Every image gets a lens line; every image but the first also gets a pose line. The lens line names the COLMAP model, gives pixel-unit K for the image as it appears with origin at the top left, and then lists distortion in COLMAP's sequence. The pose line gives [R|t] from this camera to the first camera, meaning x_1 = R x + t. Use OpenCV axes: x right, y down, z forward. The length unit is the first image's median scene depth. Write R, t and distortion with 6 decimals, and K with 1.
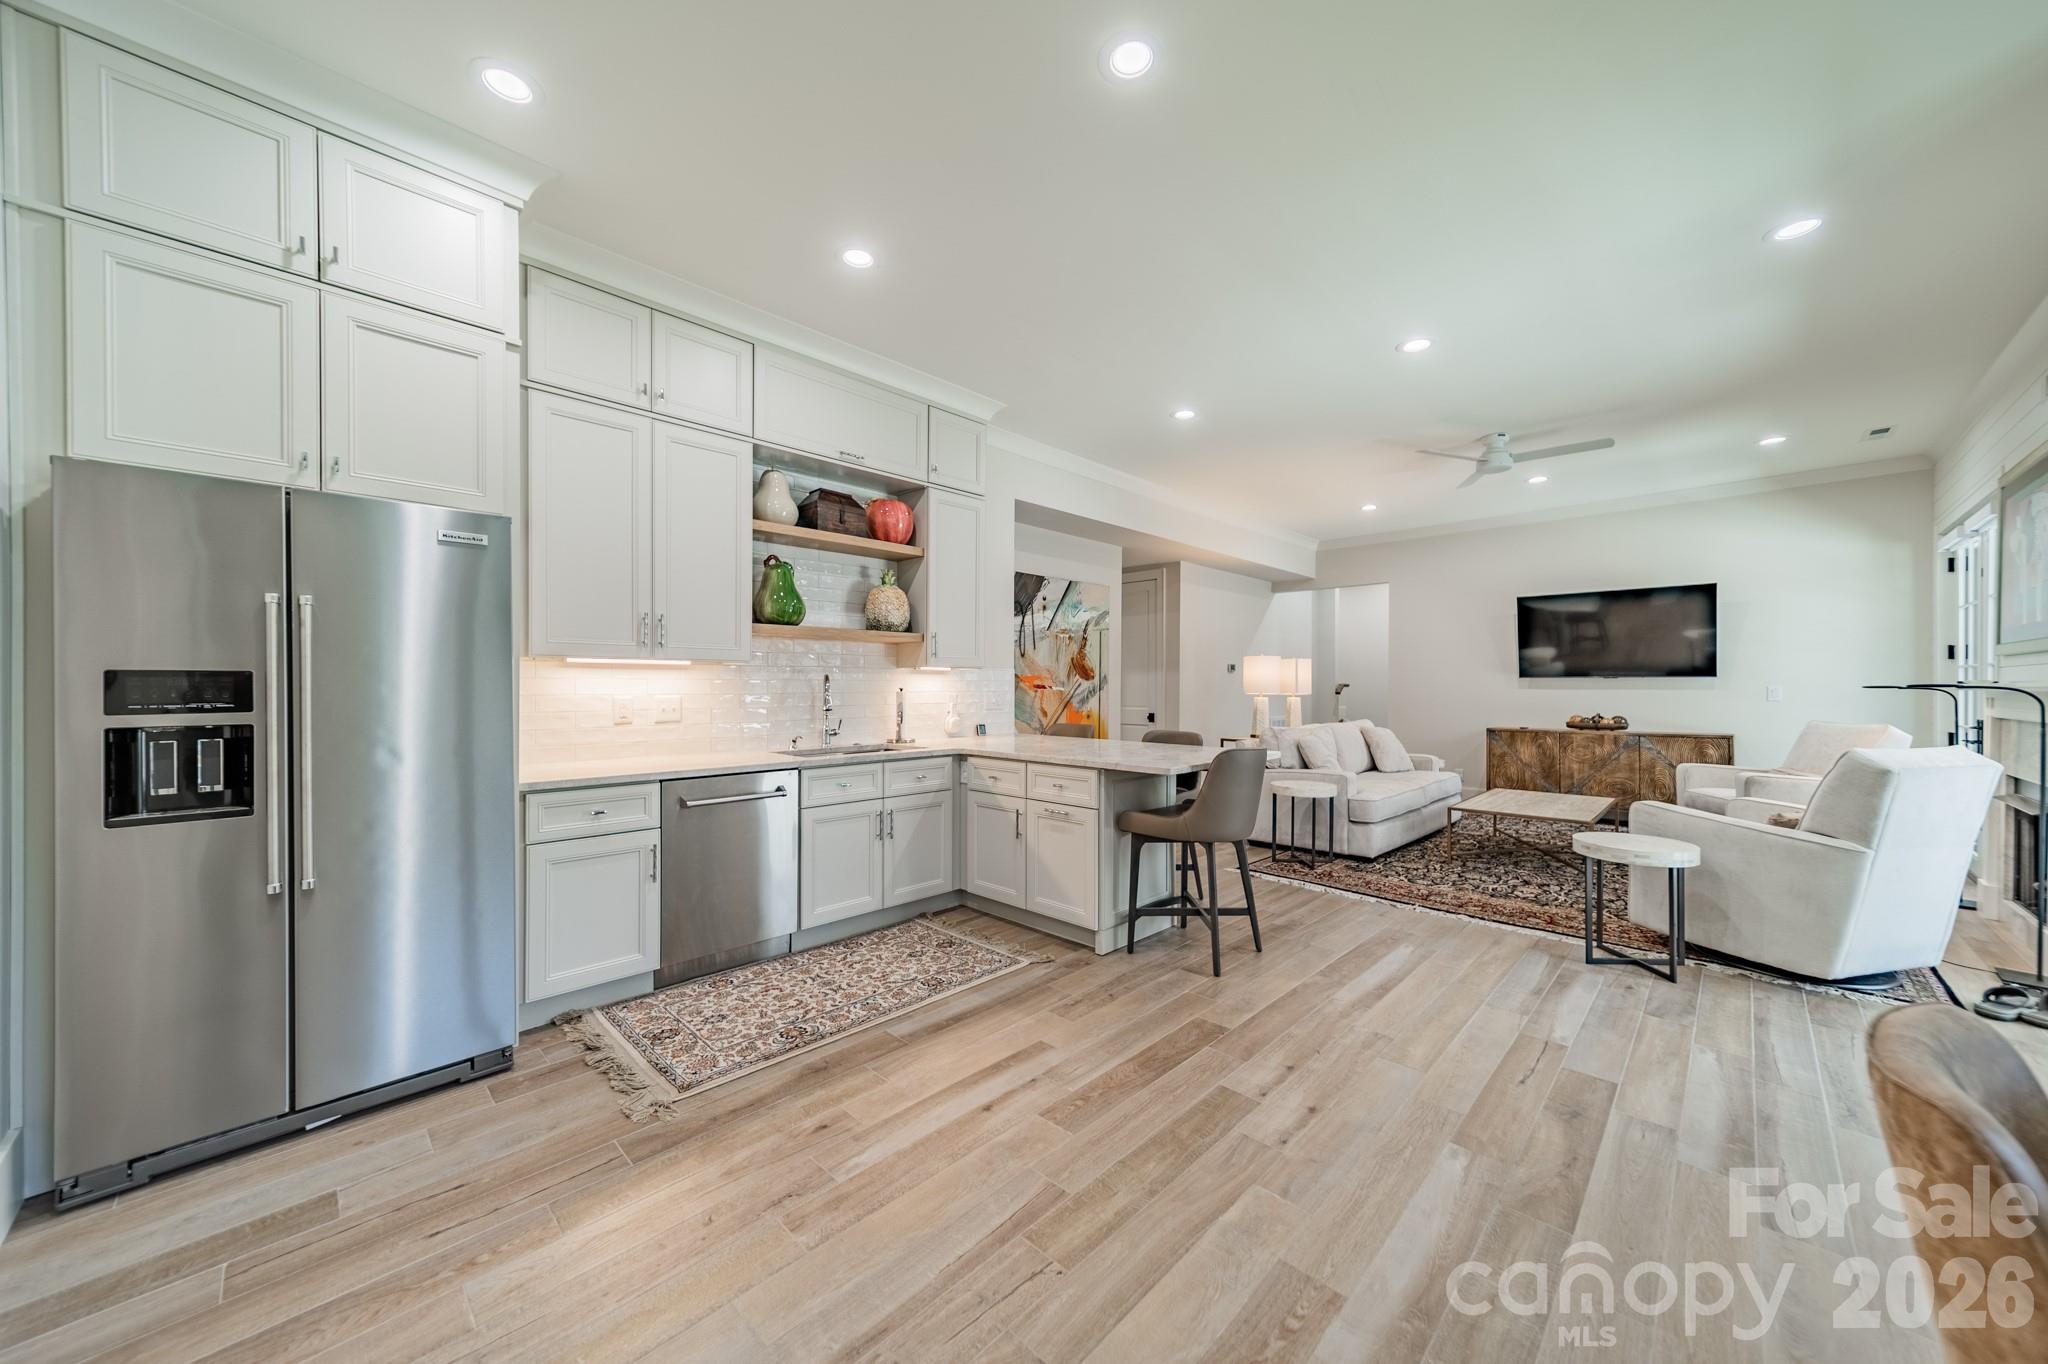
lens RADIAL K [[728.4, 0, 1027.3], [0, 728.4, 683.8], [0, 0, 1]] dist [0.008855, -0.000210]
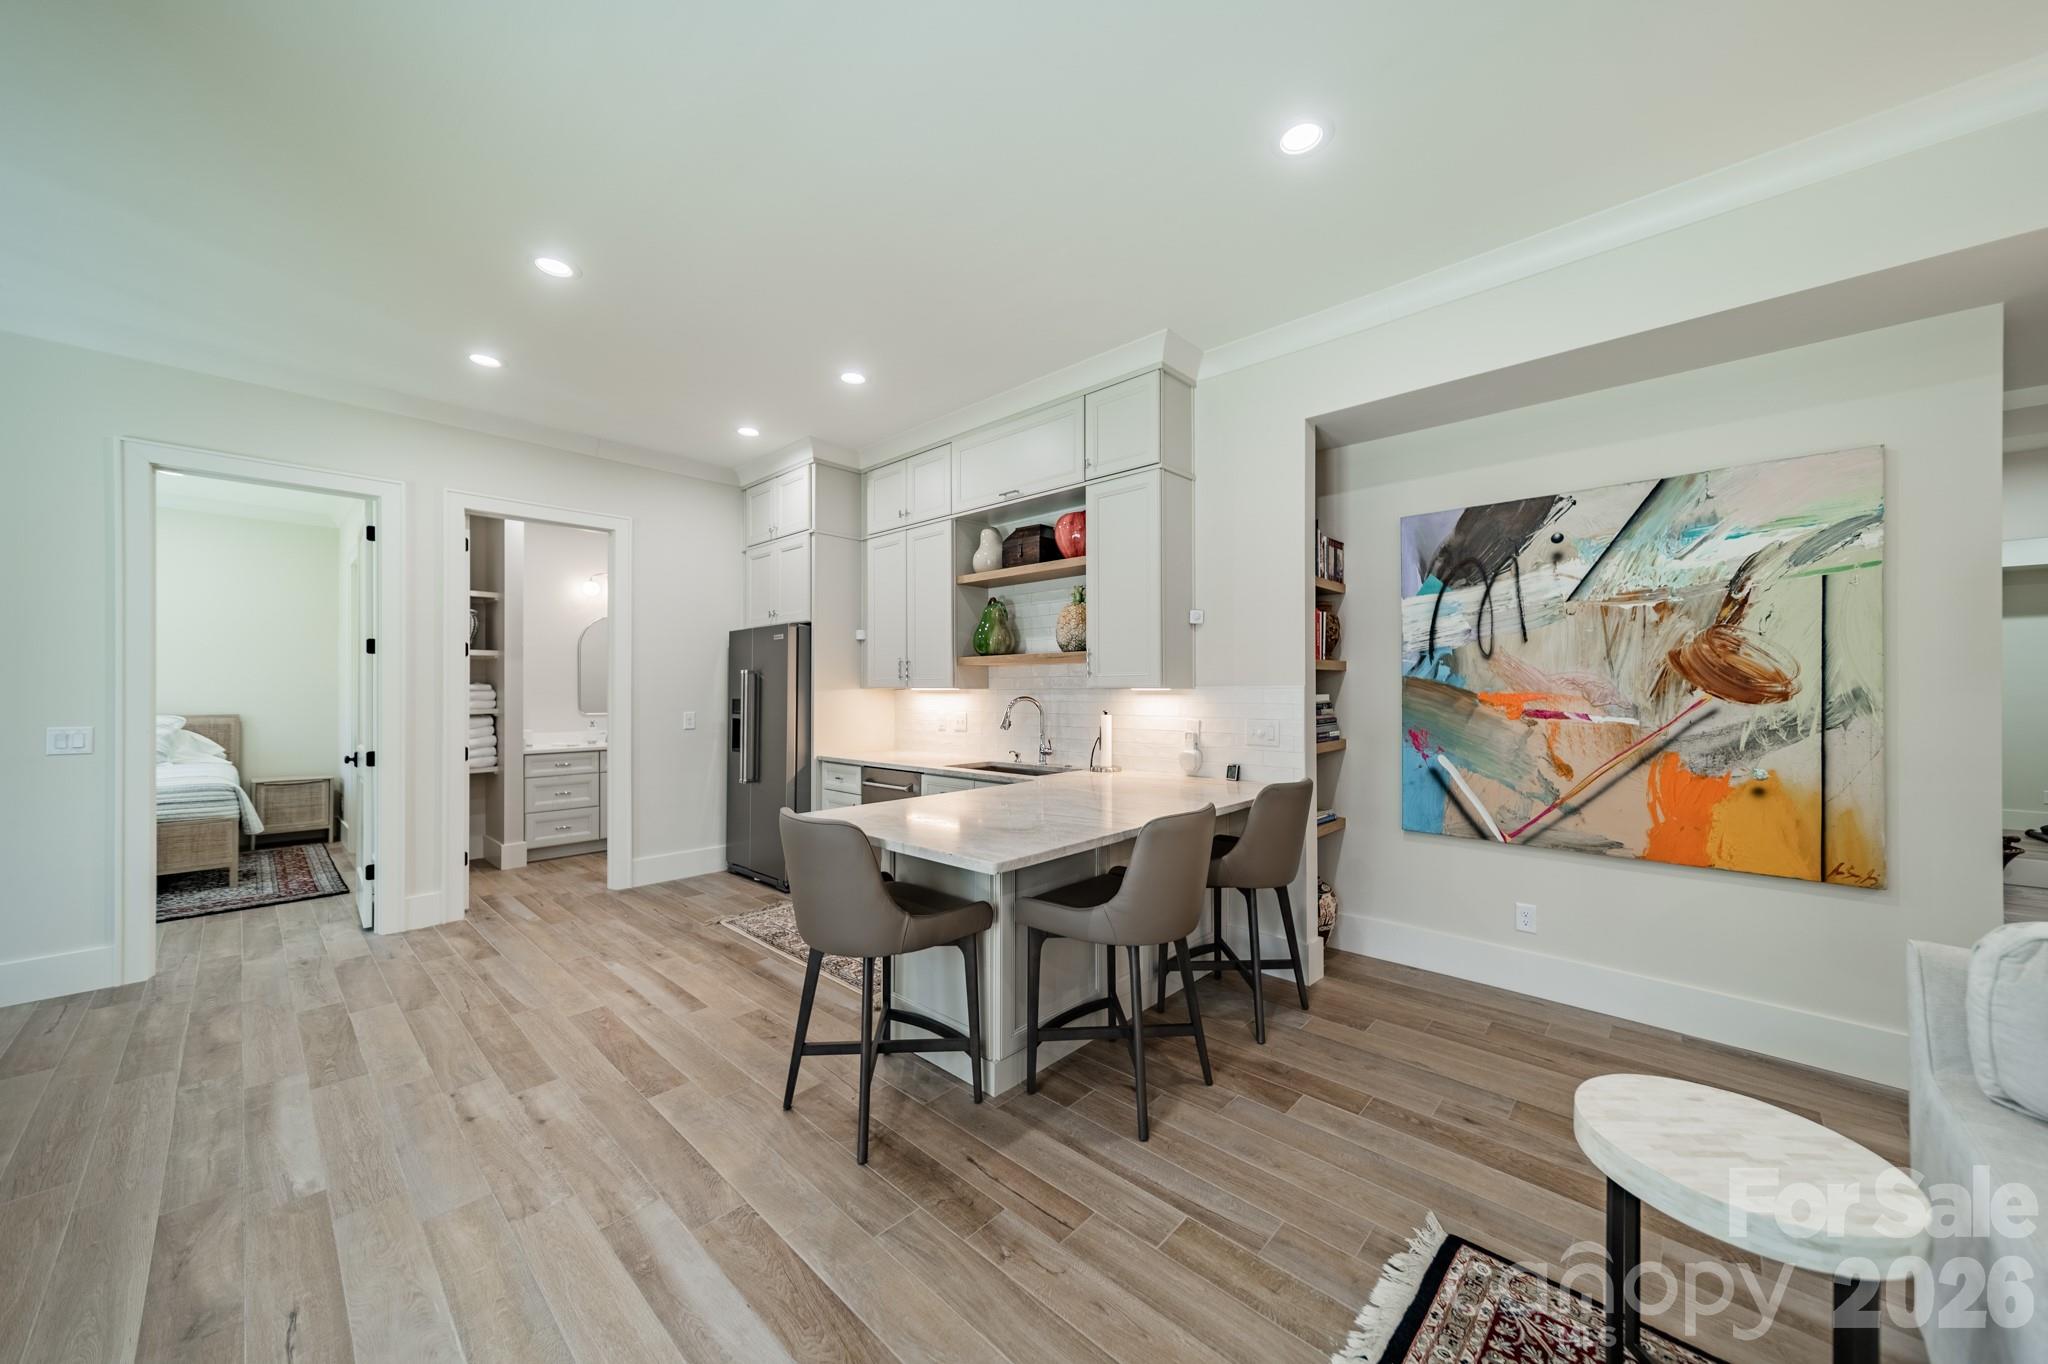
lens RADIAL K [[728.4, 0, 1027.3], [0, 728.4, 683.8], [0, 0, 1]] dist [0.008855, -0.000210]
pose [[0.021685, -0.008226, -0.999731, 0.793458], [0.003996, 0.999959, -0.008142, -0.022624], [0.999757, -0.003818, 0.021717, 0.957958]]
